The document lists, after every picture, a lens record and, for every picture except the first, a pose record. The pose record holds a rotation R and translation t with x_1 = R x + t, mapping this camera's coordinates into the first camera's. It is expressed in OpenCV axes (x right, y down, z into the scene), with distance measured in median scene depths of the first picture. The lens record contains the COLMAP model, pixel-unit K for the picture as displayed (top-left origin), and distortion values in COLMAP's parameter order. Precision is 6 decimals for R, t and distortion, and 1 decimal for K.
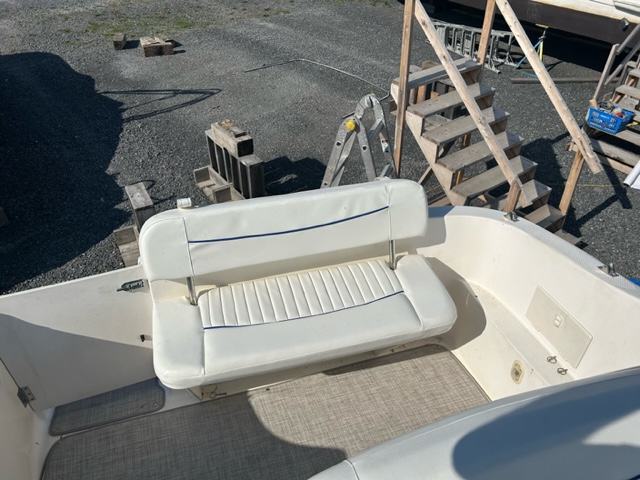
lens RADIAL K [[482.0, 0, 320.0], [0, 482.0, 240.0], [0, 0, 1]] dist [0.084630, -0.112412]
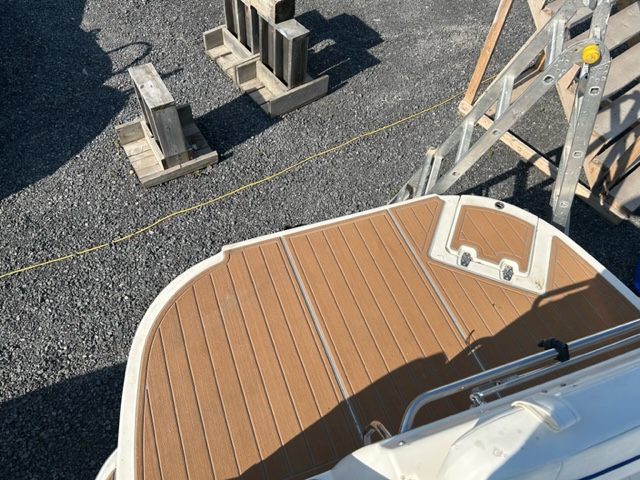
lens RADIAL K [[482.0, 0, 320.0], [0, 482.0, 240.0], [0, 0, 1]] dist [0.084630, -0.112412]
pose [[0.997271, 0.004120, 0.073716, -0.137854], [-0.028050, 0.944720, 0.326675, -0.094246], [-0.068295, -0.327851, 0.942258, 0.174515]]
